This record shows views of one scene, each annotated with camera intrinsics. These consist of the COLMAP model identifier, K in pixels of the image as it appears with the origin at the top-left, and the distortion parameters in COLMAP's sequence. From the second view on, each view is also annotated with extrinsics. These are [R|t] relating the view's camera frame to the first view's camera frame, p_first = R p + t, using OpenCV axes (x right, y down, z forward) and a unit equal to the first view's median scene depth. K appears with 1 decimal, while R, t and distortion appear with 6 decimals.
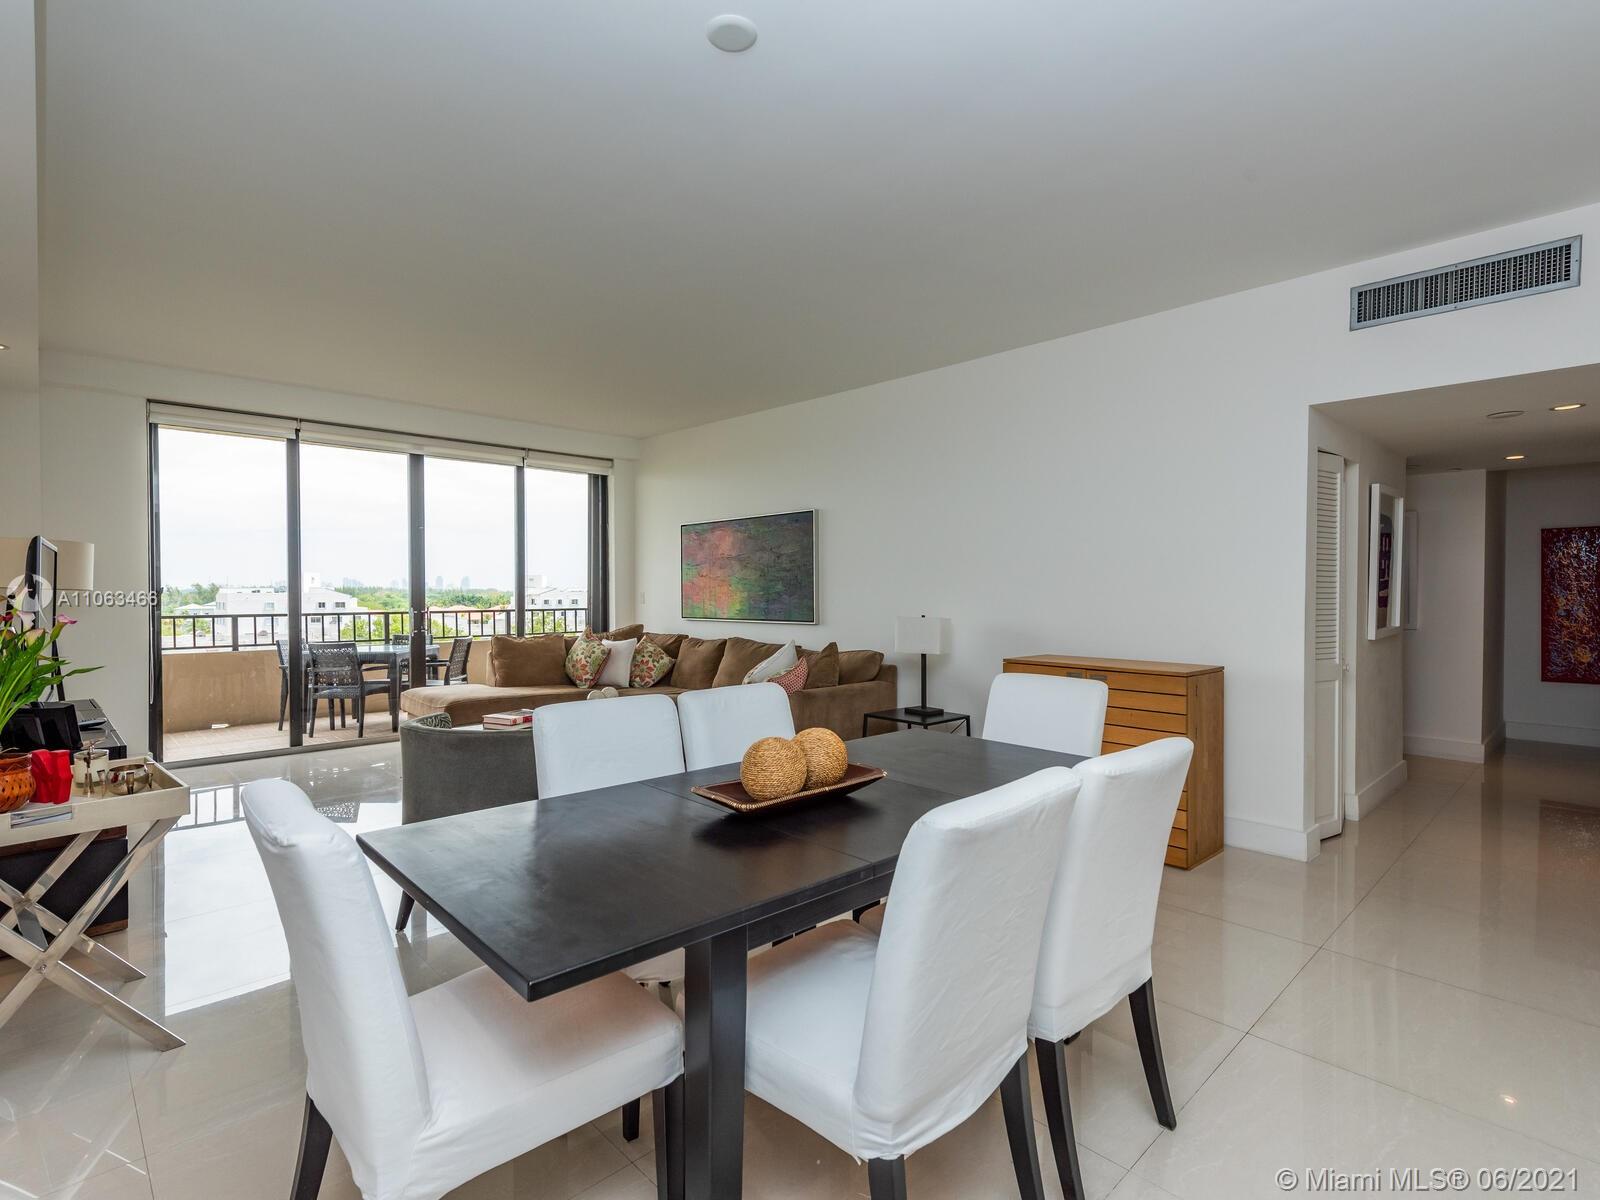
lens RADIAL K [[792.1, 0, 794.1], [0, 792.1, 592.4], [0, 0, 1]] dist [0.015600, -0.003912]
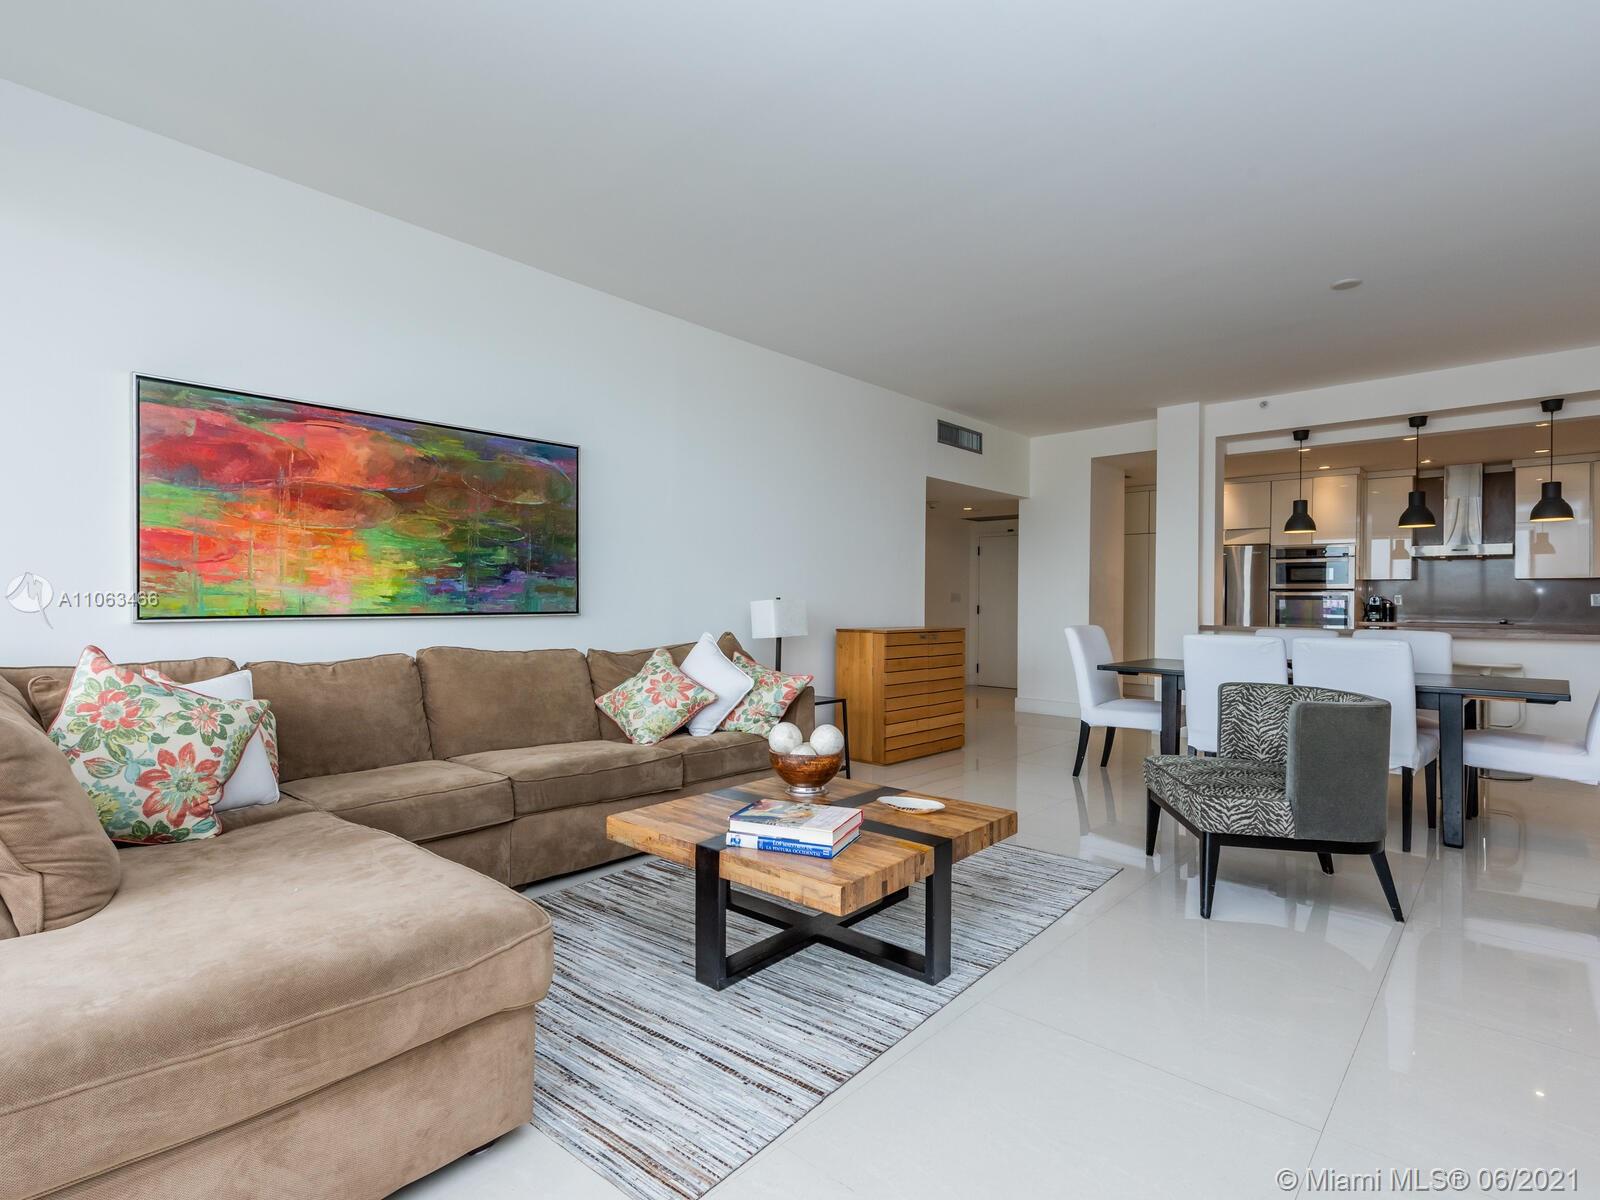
lens RADIAL K [[792.1, 0, 807.2], [0, 792.1, 597.4], [0, 0, 1]] dist [0.015600, -0.003912]
pose [[-0.064207, 0.001273, 0.997936, -0.575116], [-0.012199, 0.999923, -0.002061, 0.019753], [-0.997862, -0.012306, -0.064186, 0.732468]]
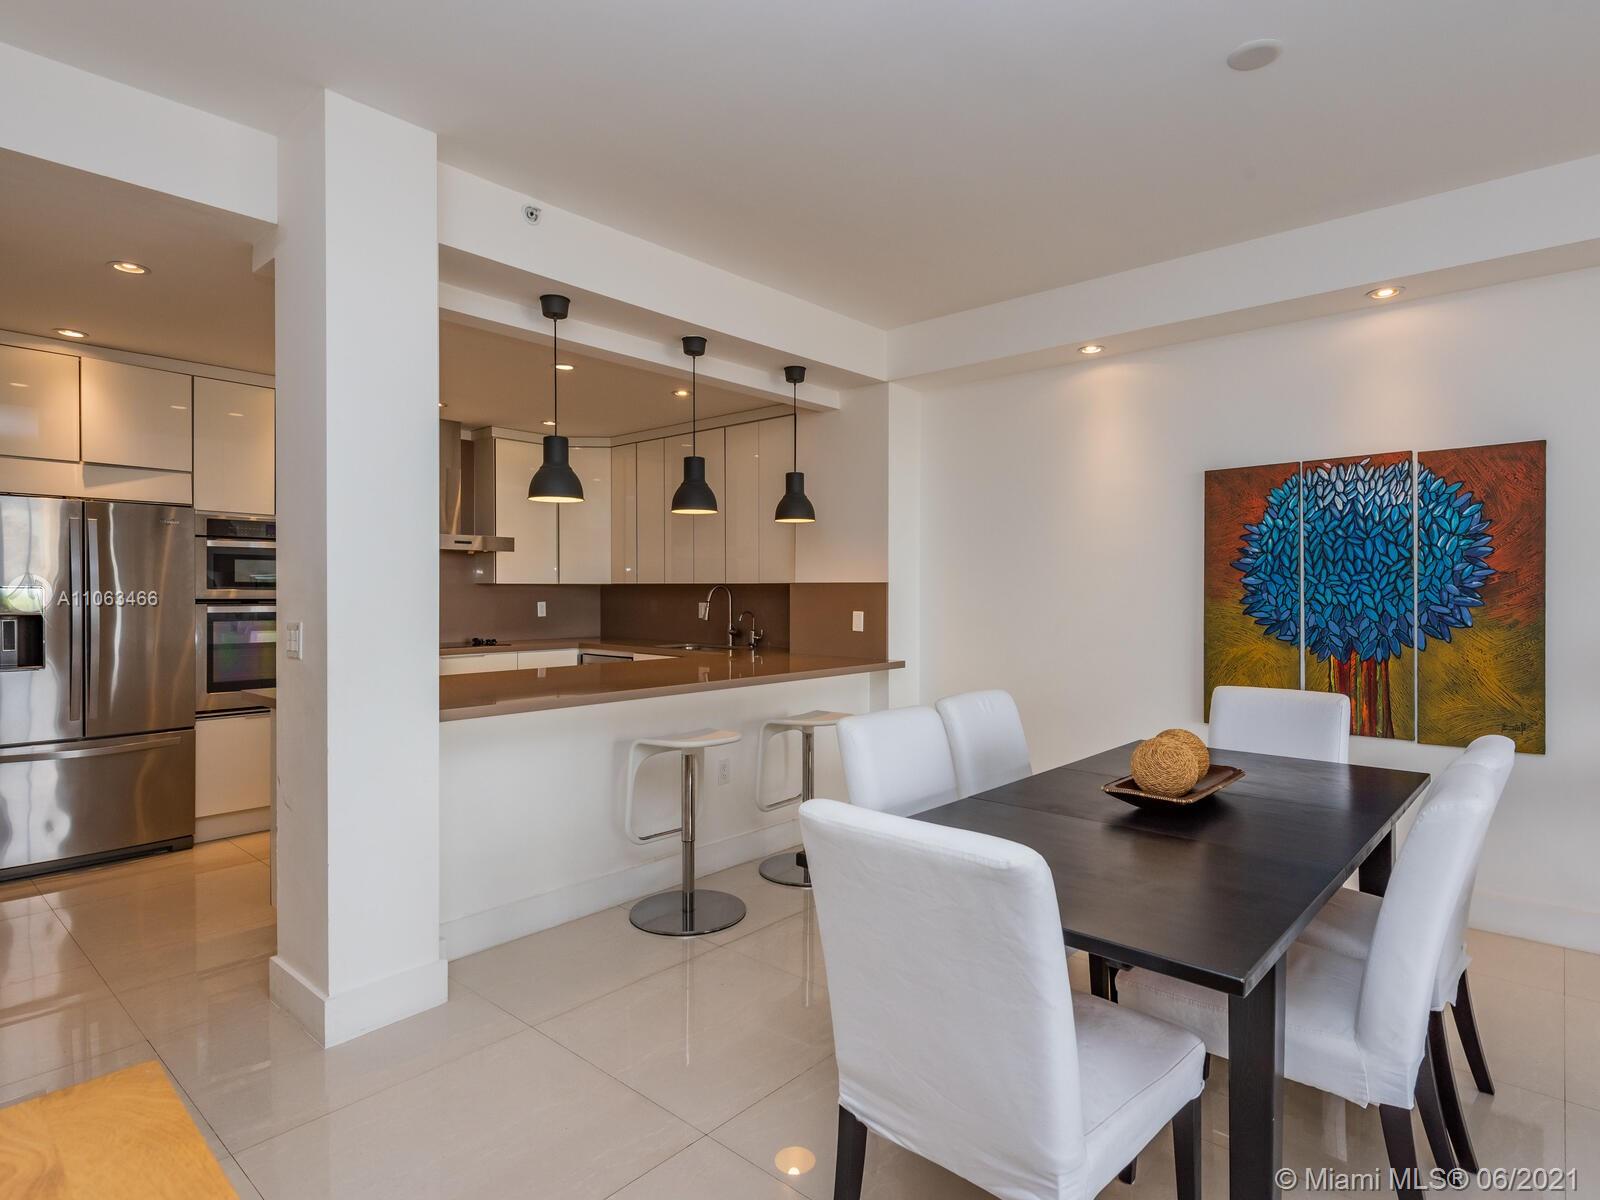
lens RADIAL K [[873.4, 0, 816.0], [0, 873.4, 595.7], [0, 0, 1]] dist [0.002620, 0.002059]
pose [[-0.997268, -0.003715, -0.073769, 0.174779], [-0.003703, 0.999993, -0.000299, -0.008522], [0.073770, -0.000025, -0.997275, 0.625780]]
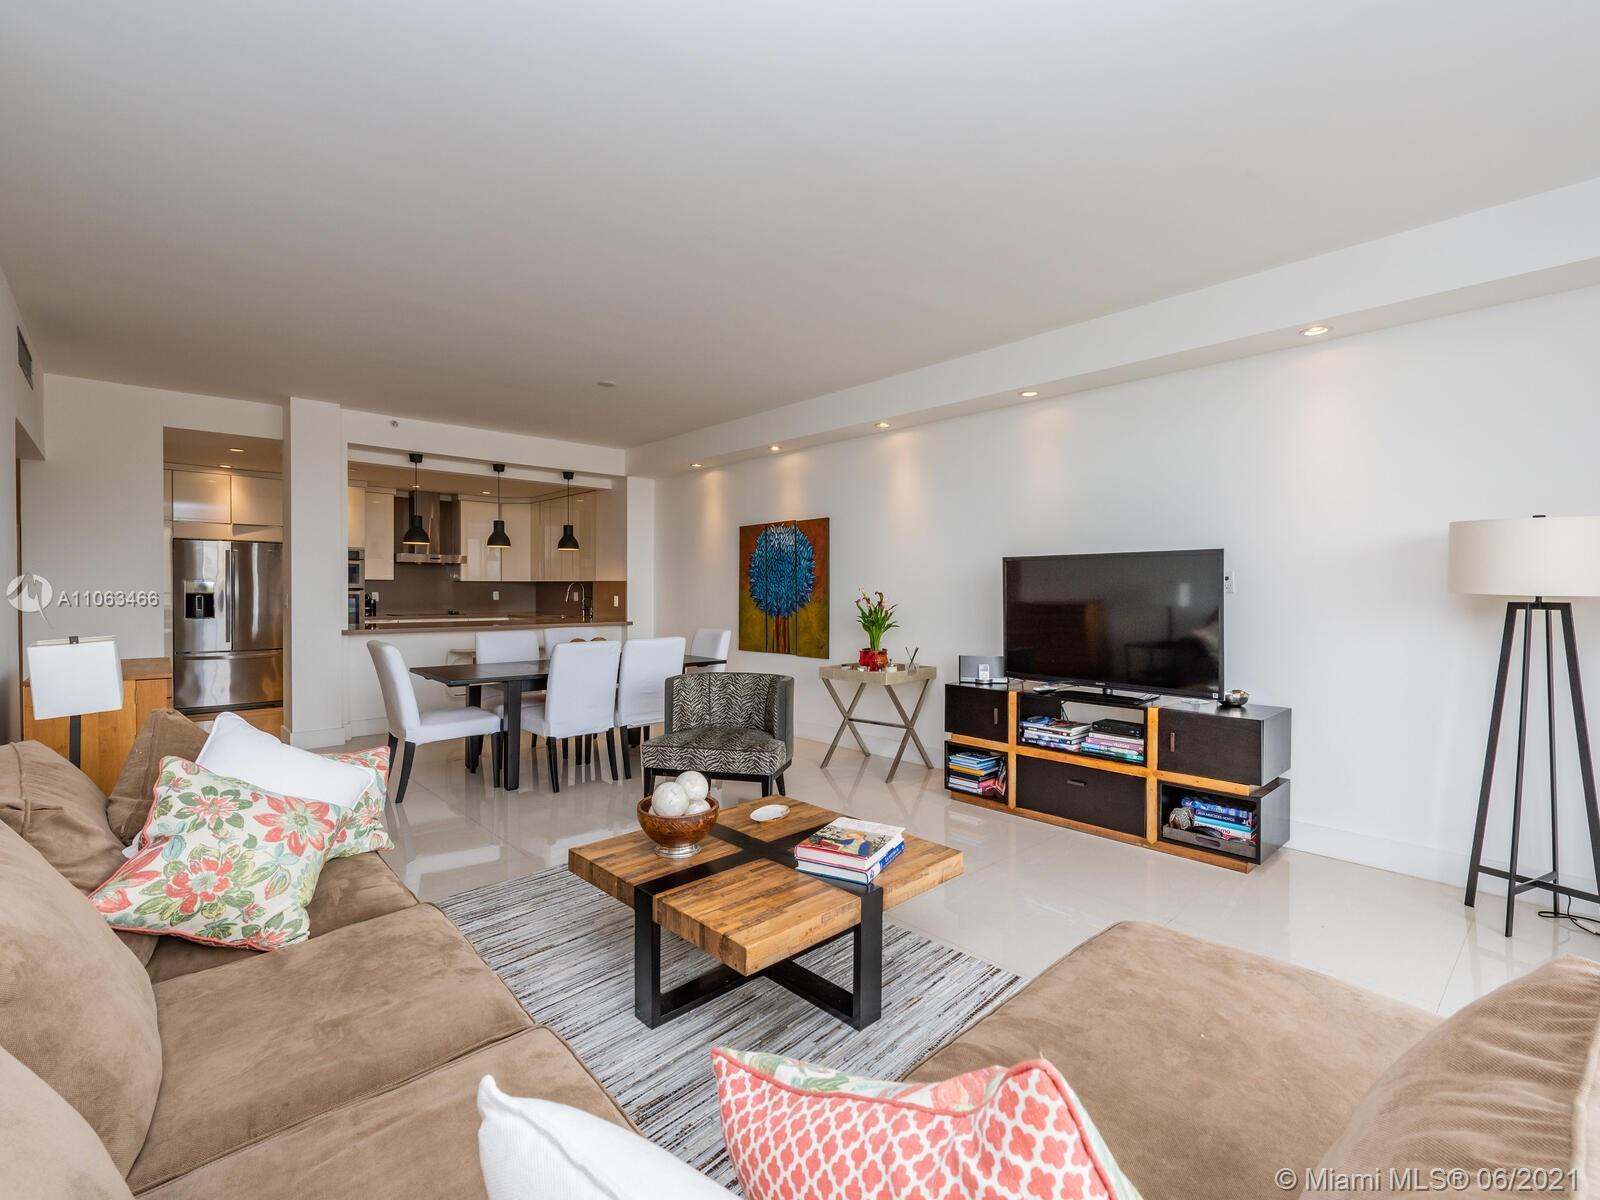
lens RADIAL K [[727.3, 0, 808.9], [0, 727.3, 604.7], [0, 0, 1]] dist [0.011406, -0.001945]
pose [[-0.999659, -0.008489, 0.024680, -0.241354], [-0.008068, 0.999821, 0.017107, -0.004236], [-0.024821, 0.016902, -0.999549, 1.045932]]
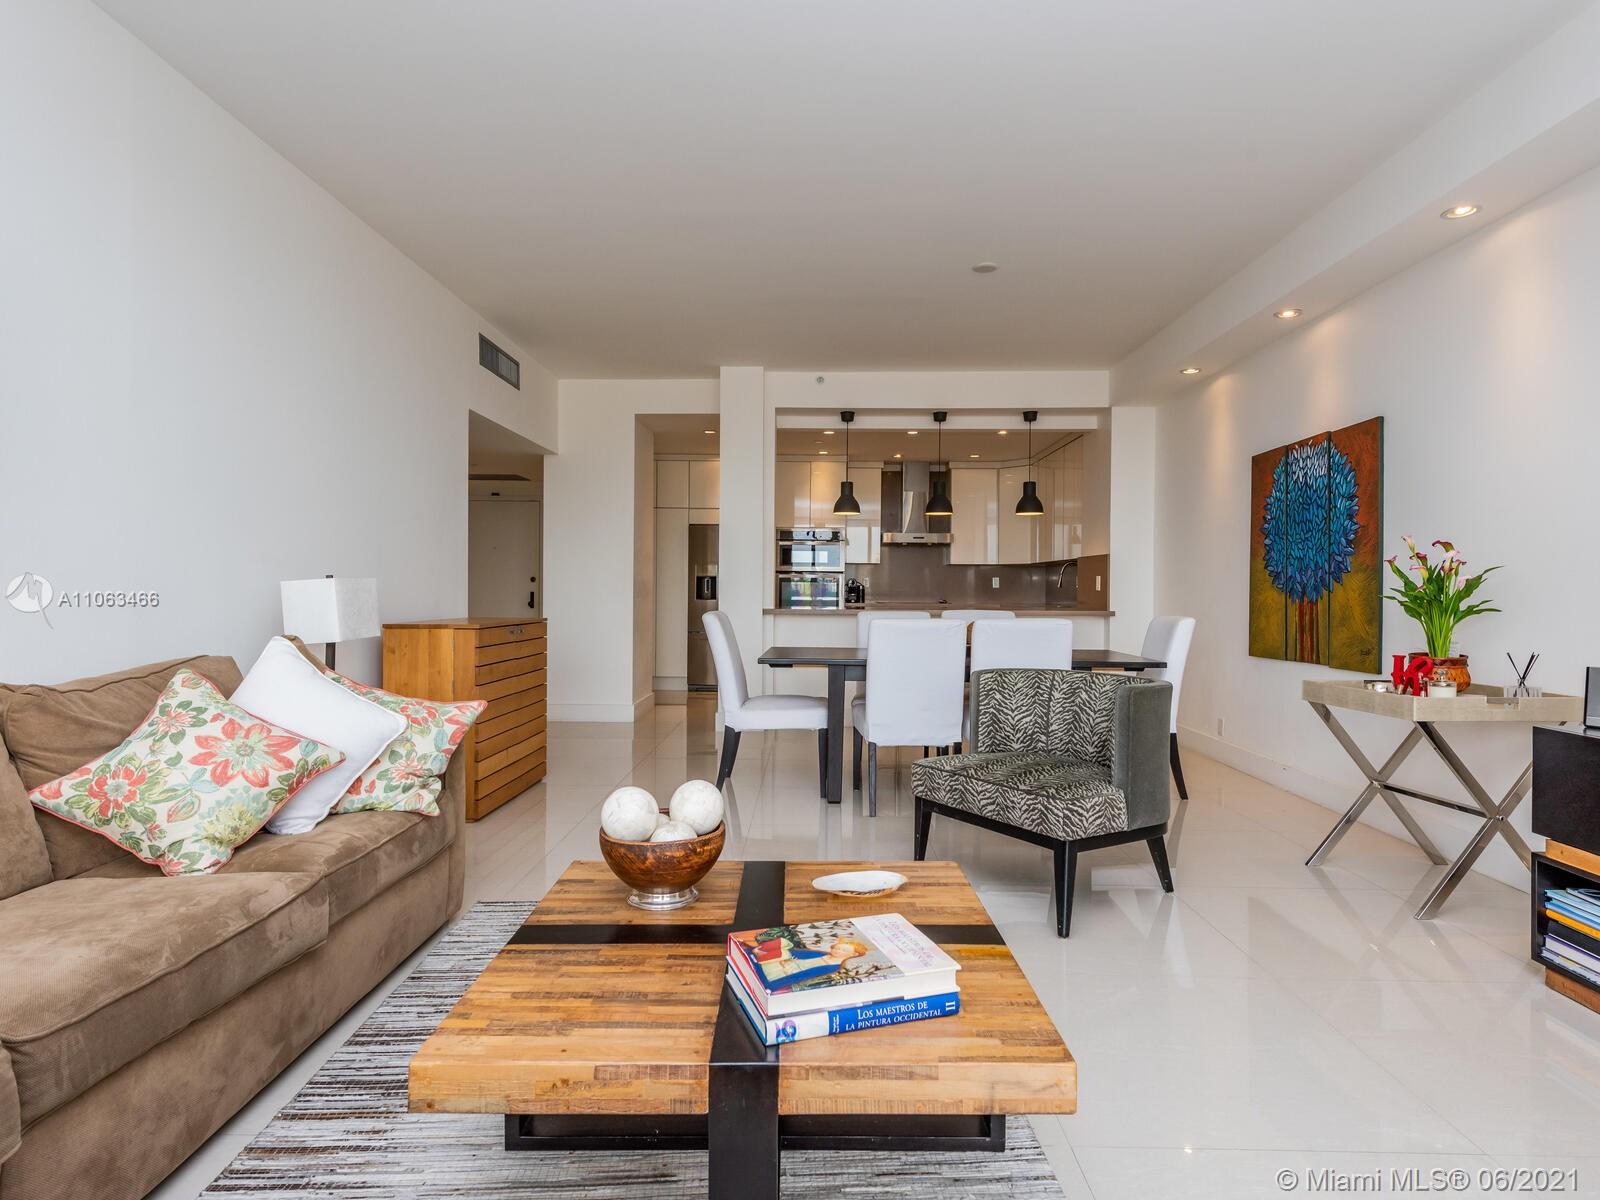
lens RADIAL K [[895.7, 0, 794.1], [0, 895.7, 598.1], [0, 0, 1]] dist [0.016883, -0.006131]
pose [[-0.699916, -0.013986, 0.714088, -0.393563], [-0.011180, 0.999900, 0.008626, 0.024122], [-0.714138, -0.001946, -0.700002, 0.868168]]
